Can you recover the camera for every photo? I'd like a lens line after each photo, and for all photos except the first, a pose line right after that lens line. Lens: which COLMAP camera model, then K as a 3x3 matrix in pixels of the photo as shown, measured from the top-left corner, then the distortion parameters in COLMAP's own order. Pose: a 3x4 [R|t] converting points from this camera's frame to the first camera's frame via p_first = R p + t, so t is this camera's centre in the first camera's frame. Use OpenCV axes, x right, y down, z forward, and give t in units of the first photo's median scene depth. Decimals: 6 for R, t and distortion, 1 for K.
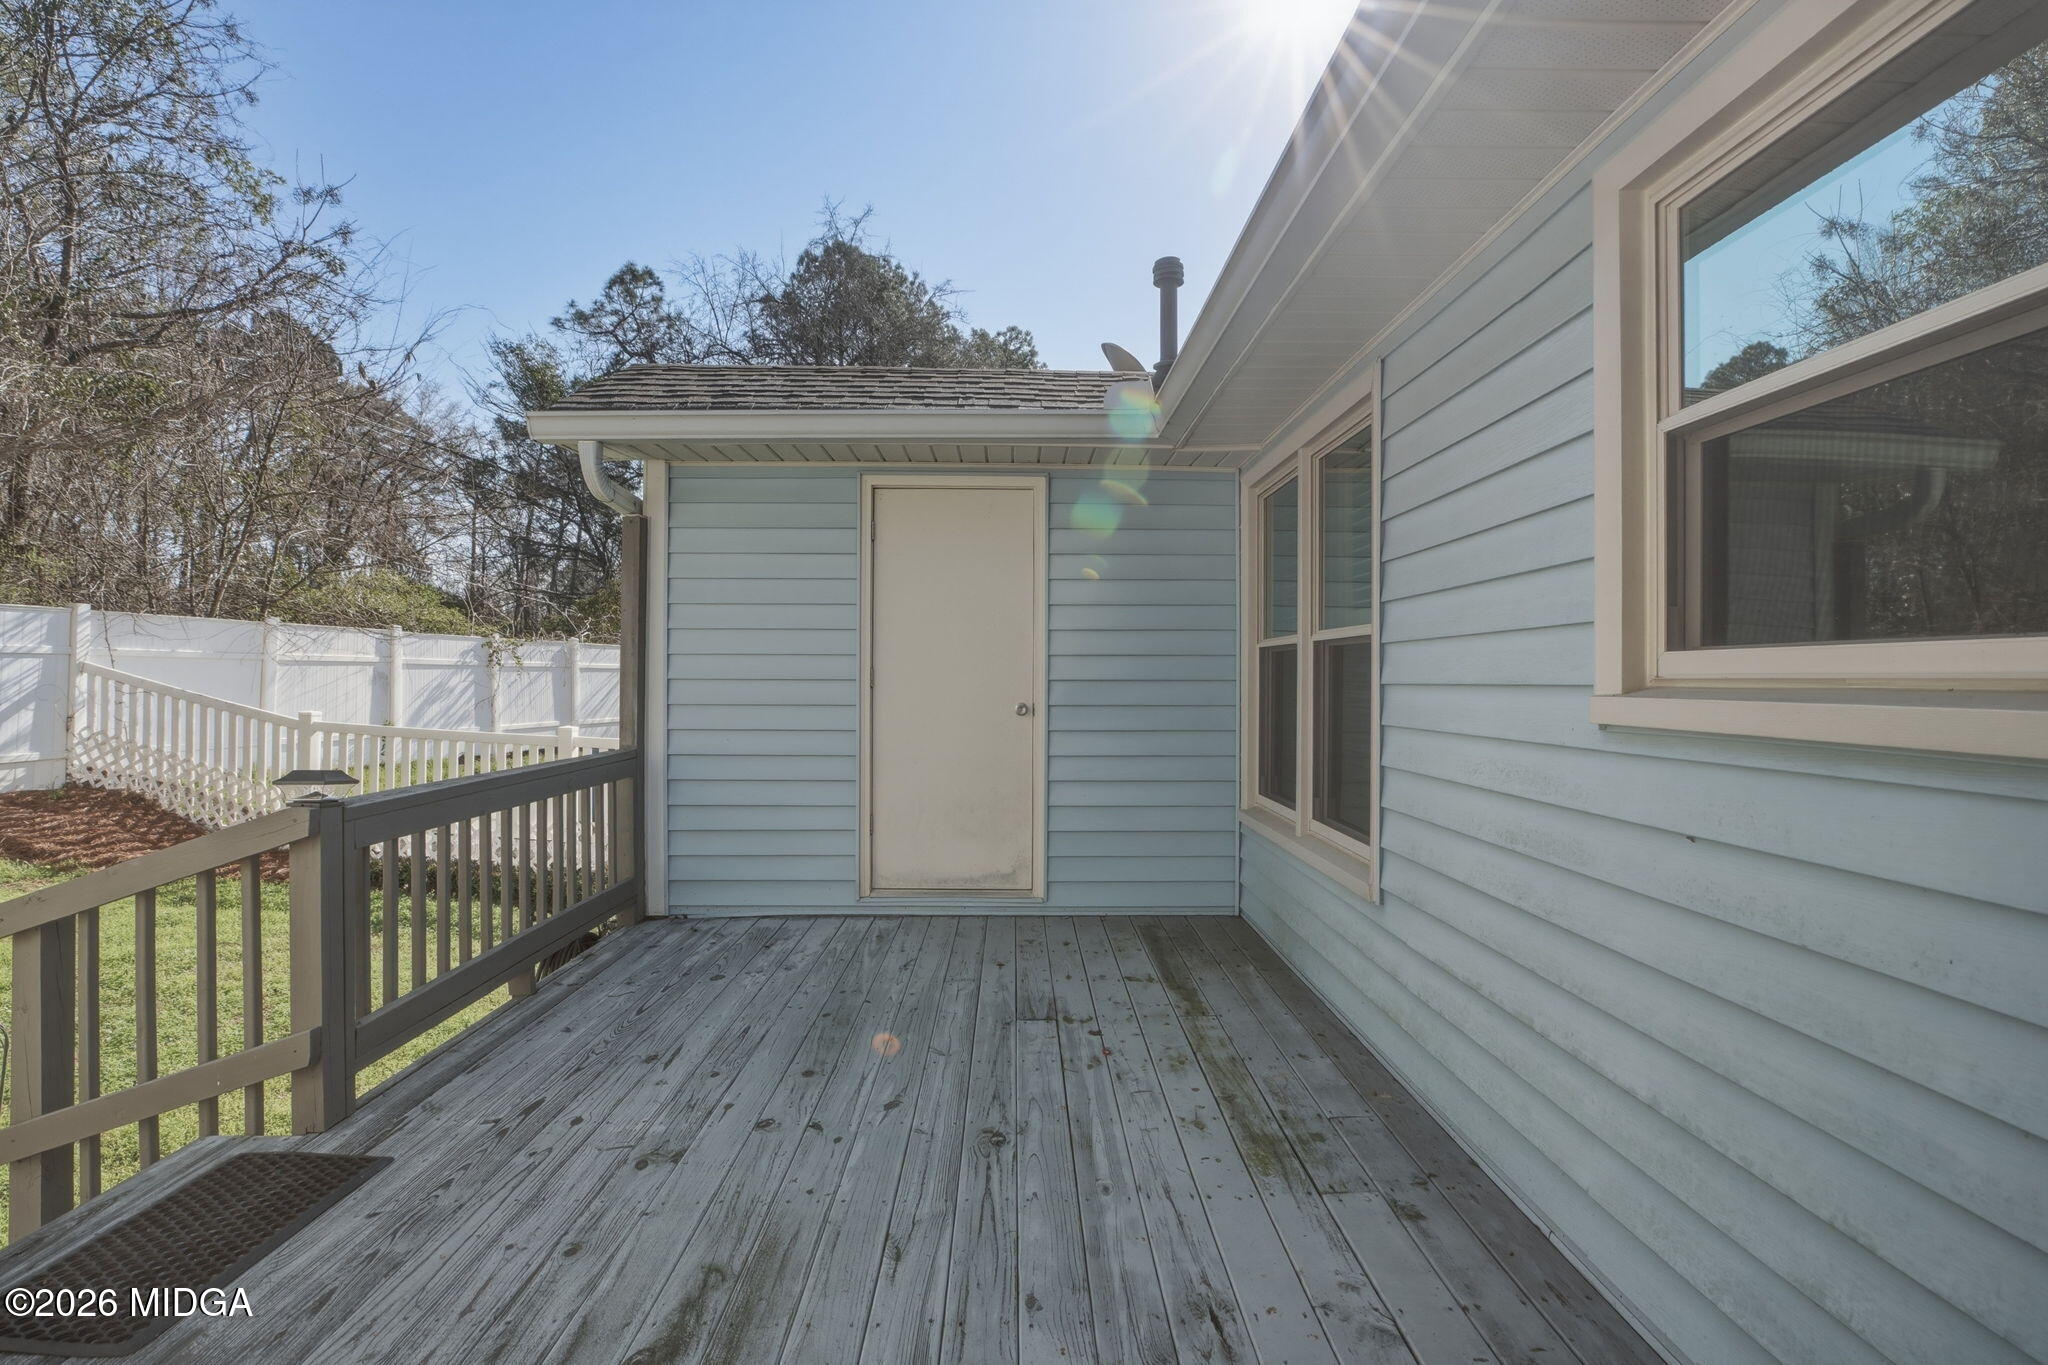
lens RADIAL K [[968.3, 0, 1034.4], [0, 968.3, 672.8], [0, 0, 1]] dist [-0.044636, 0.015371]
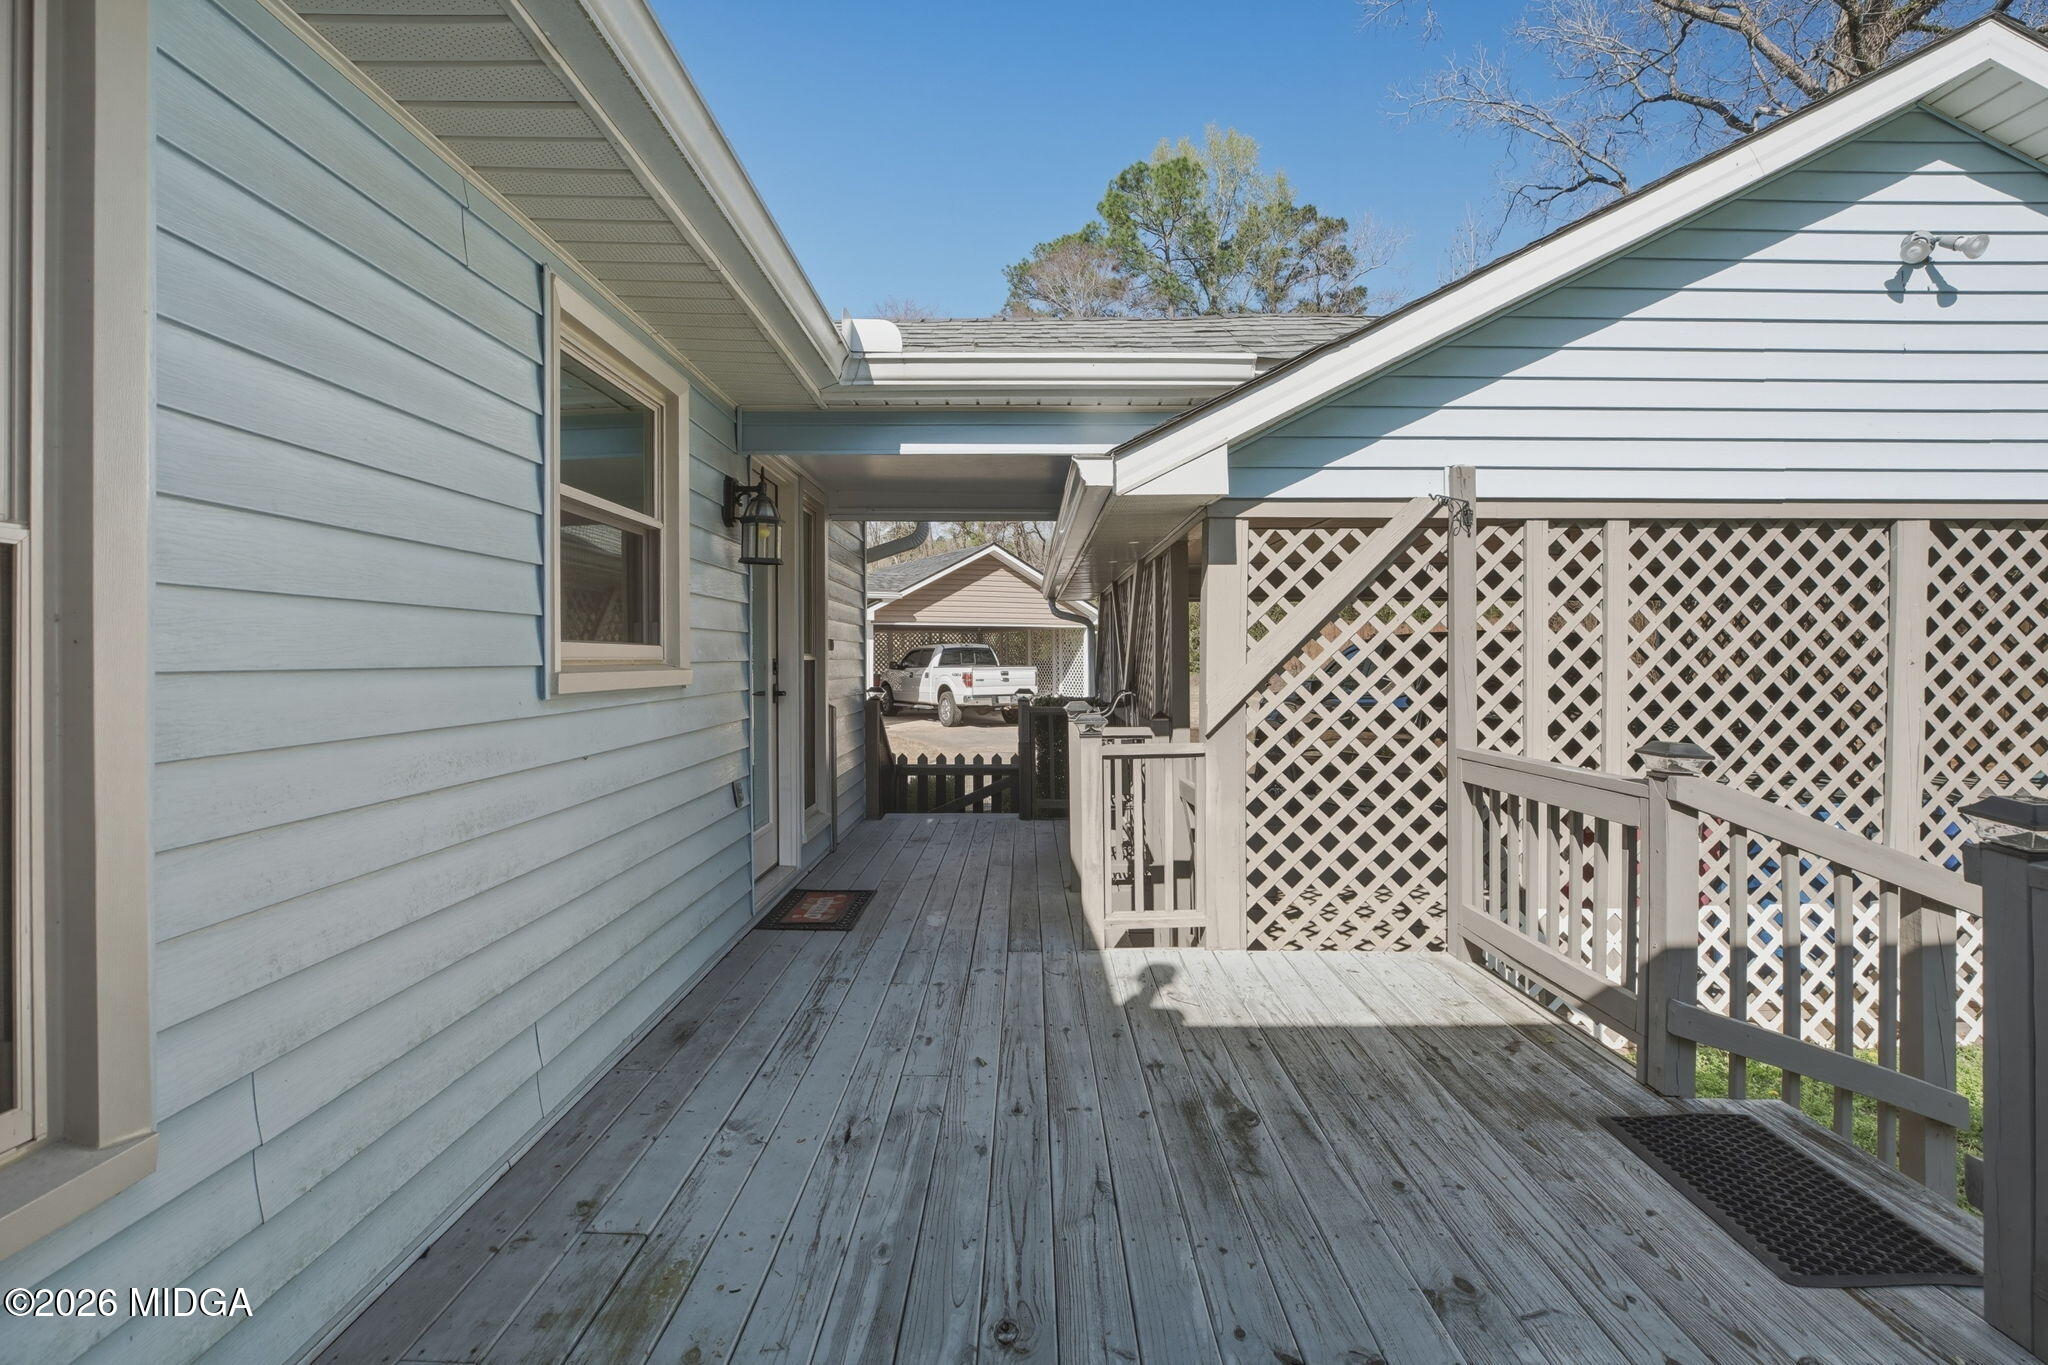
lens RADIAL K [[968.3, 0, 1034.4], [0, 968.3, 672.8], [0, 0, 1]] dist [-0.044636, 0.015371]
pose [[-0.999844, -0.000906, 0.017637, -0.082594], [-0.000800, 0.999981, 0.006050, 0.012445], [-0.017642, 0.006035, -0.999826, 1.983534]]
